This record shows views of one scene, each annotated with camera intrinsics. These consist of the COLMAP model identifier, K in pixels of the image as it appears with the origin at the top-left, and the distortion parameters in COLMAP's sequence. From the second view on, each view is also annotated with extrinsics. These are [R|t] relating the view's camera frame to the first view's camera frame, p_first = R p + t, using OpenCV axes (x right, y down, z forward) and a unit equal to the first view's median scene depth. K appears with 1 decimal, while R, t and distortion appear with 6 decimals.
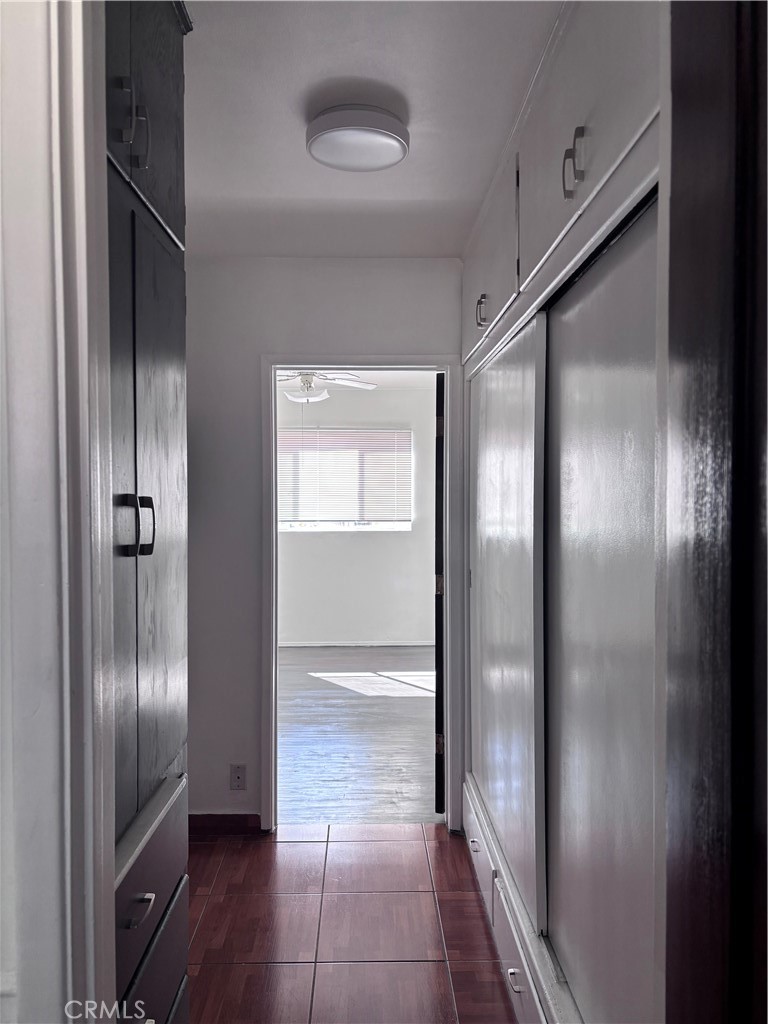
lens RADIAL K [[758.6, 0, 384.0], [0, 758.6, 512.0], [0, 0, 1]] dist [0.067477, -0.081300]
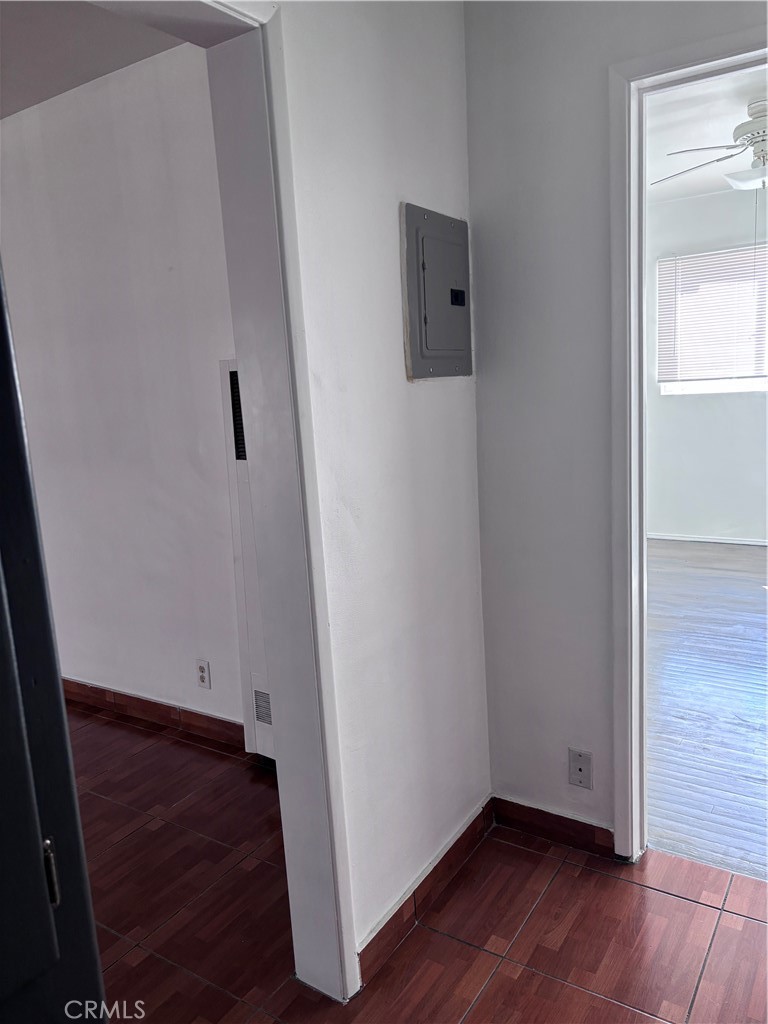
lens RADIAL K [[758.6, 0, 384.0], [0, 758.6, 512.0], [0, 0, 1]] dist [0.067477, -0.081300]
pose [[0.818264, 0.050785, -0.572595, 0.018064], [0.048451, 0.986452, 0.156729, 0.007521], [0.572797, -0.155988, 0.804718, 0.191279]]
